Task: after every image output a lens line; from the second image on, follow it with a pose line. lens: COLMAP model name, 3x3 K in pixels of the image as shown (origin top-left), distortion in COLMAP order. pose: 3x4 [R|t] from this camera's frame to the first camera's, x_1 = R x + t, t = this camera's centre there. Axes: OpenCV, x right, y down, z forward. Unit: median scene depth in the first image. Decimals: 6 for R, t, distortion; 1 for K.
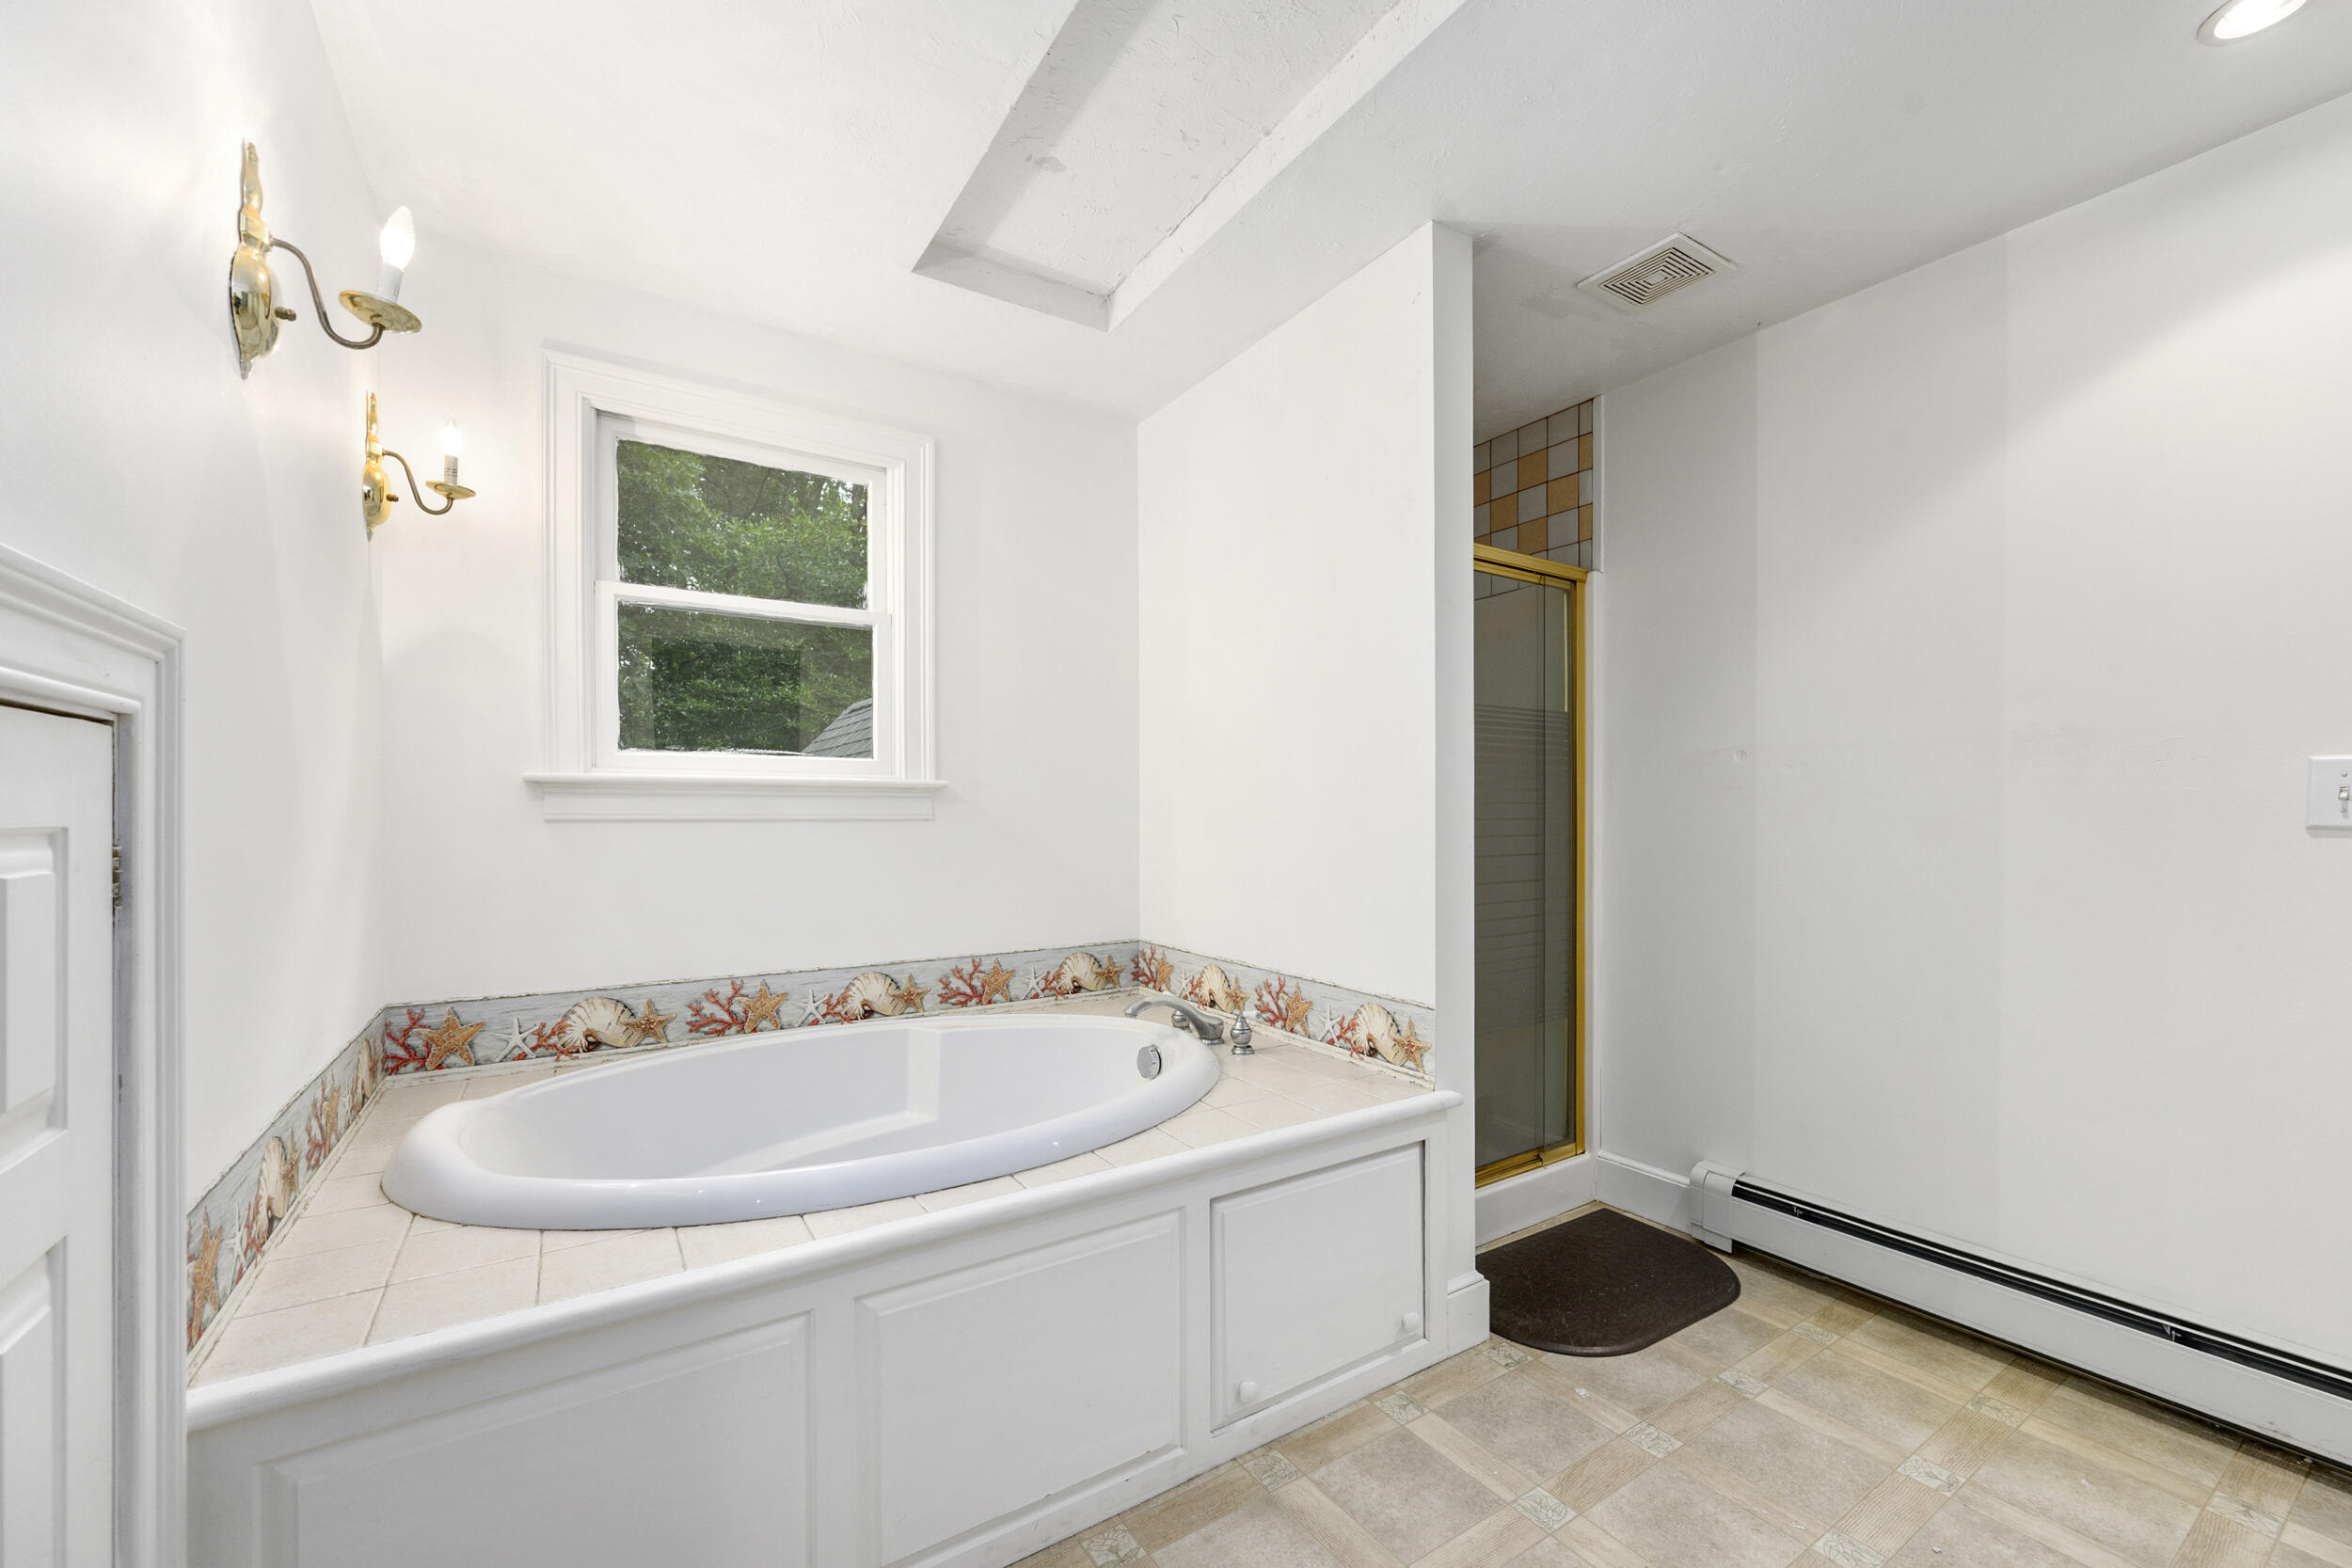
lens RADIAL K [[935.7, 0, 1173.3], [0, 935.7, 814.3], [0, 0, 1]] dist [-0.001419, 0.000024]
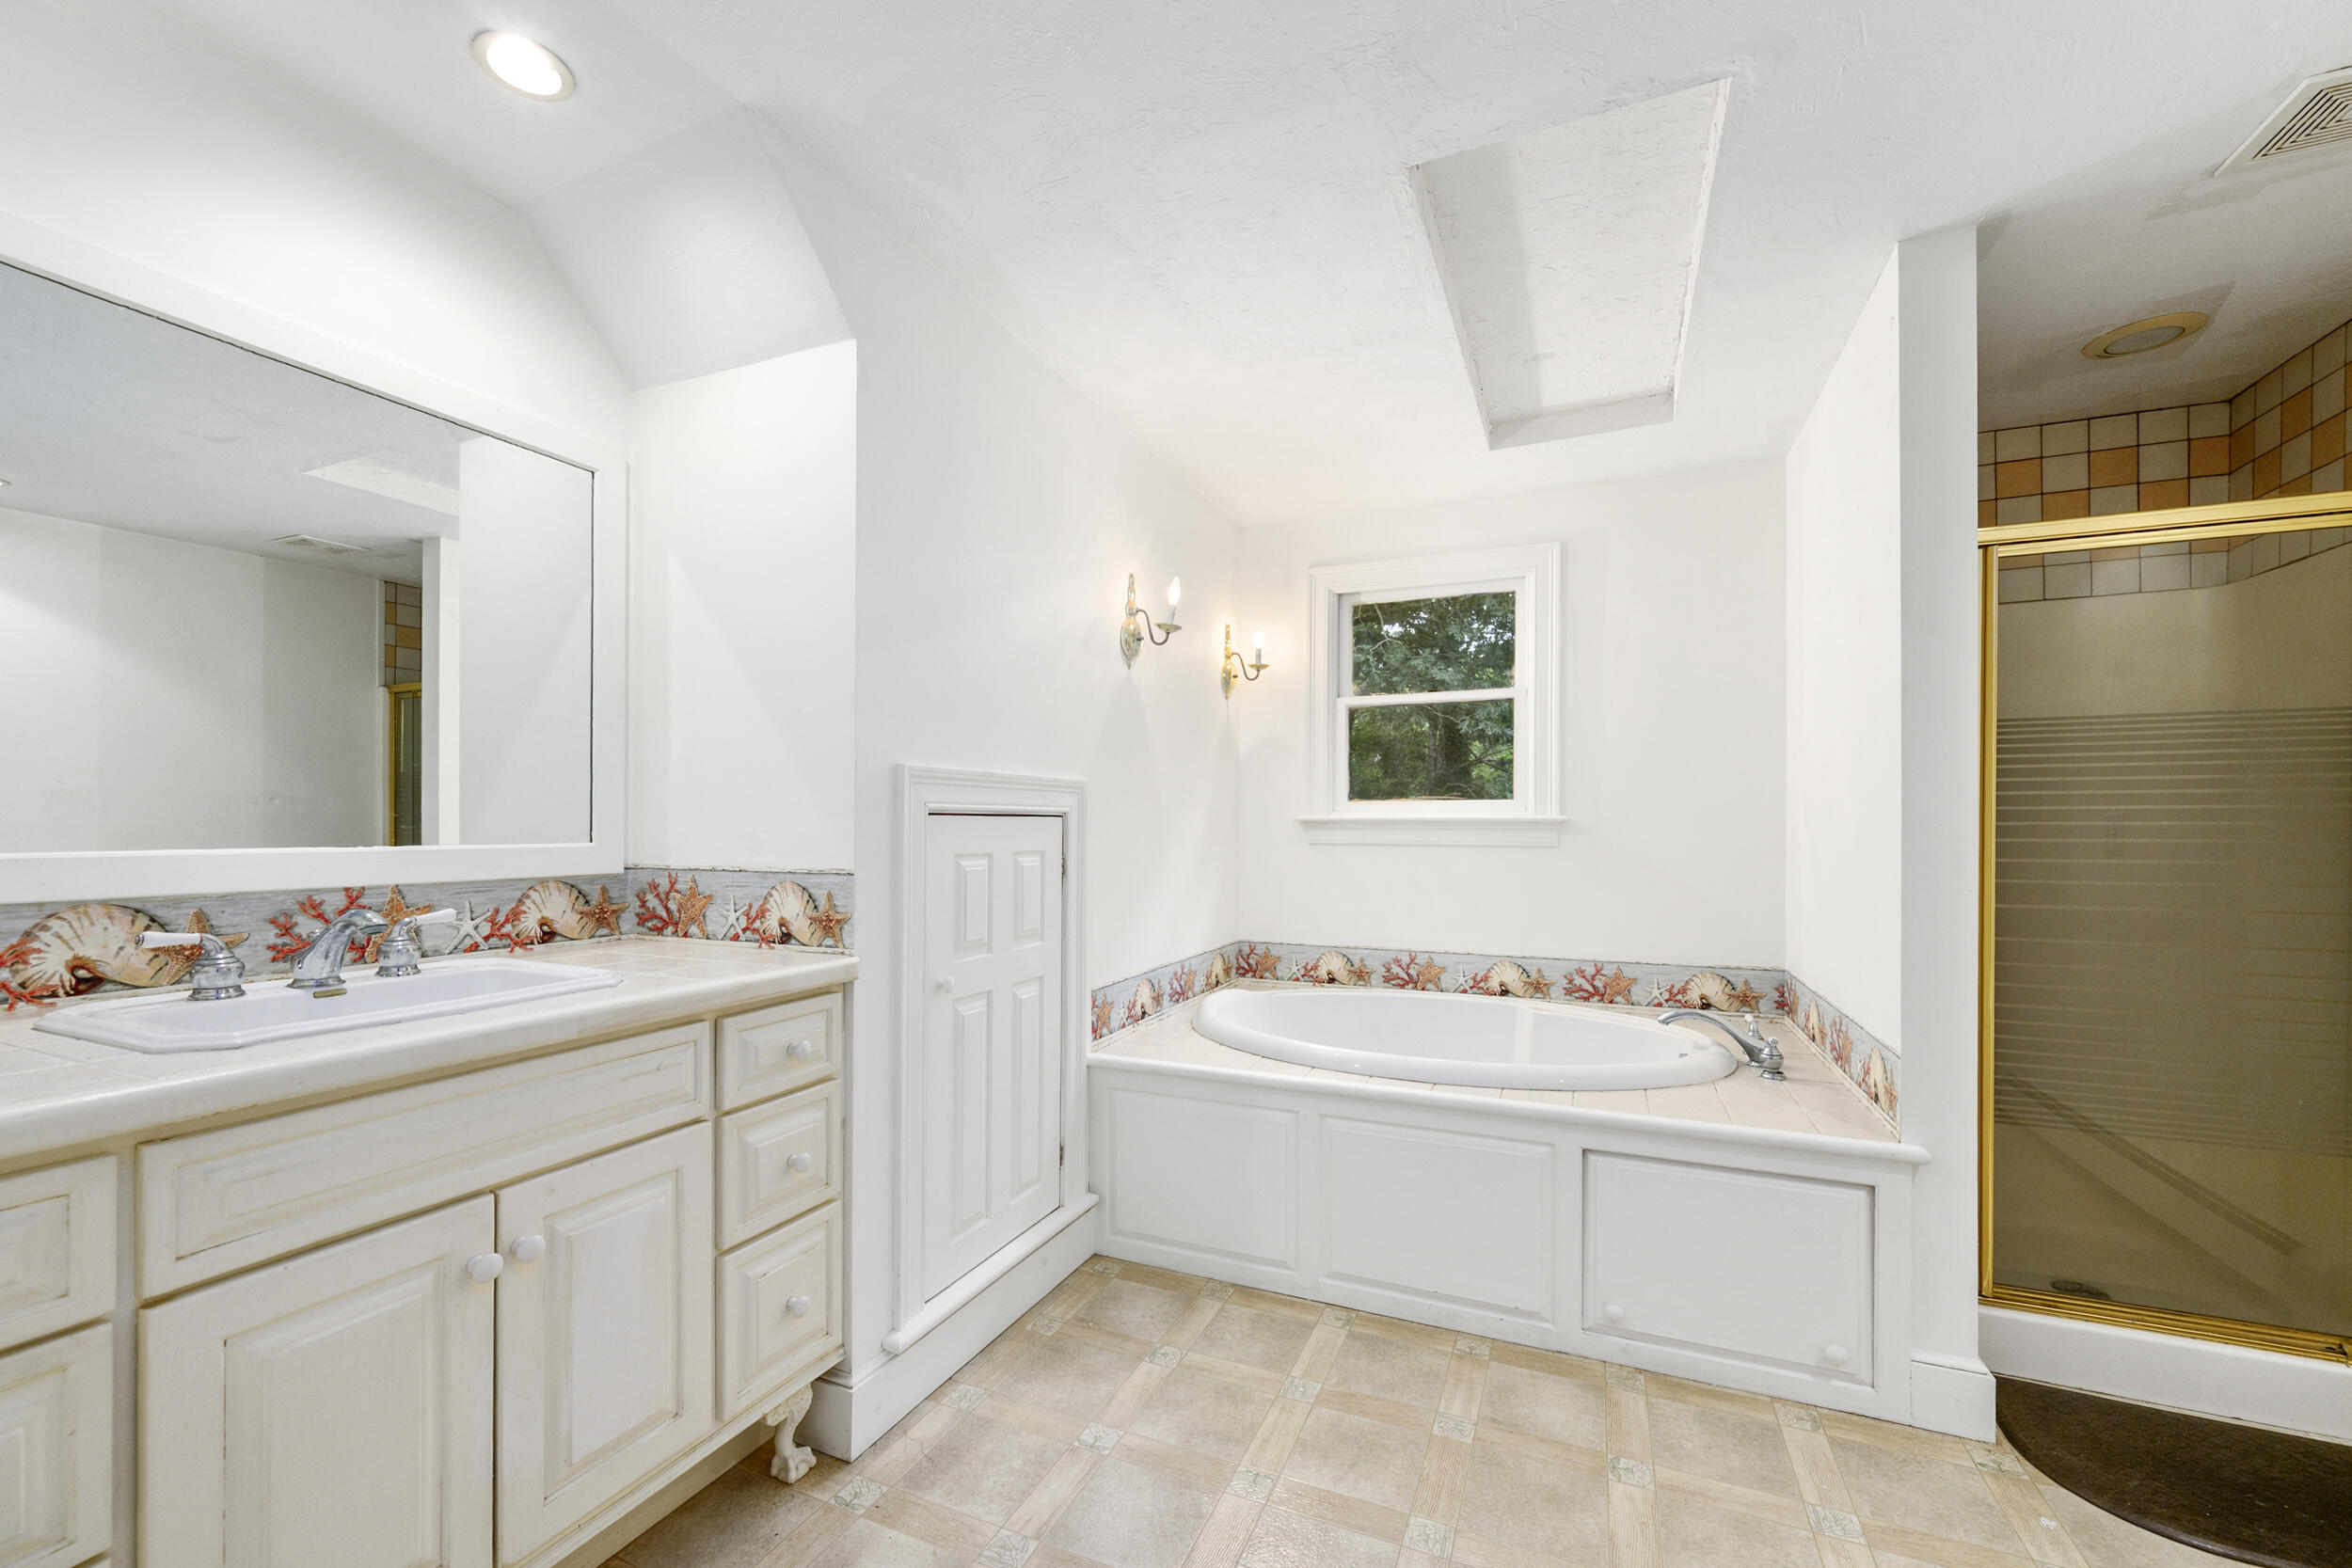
lens RADIAL K [[935.7, 0, 1173.3], [0, 935.7, 814.3], [0, 0, 1]] dist [-0.001419, 0.000024]
pose [[0.545792, -0.008039, -0.837882, 0.658713], [-0.003705, 0.999921, -0.012007, -0.027184], [0.837912, 0.009658, 0.545719, -0.150492]]
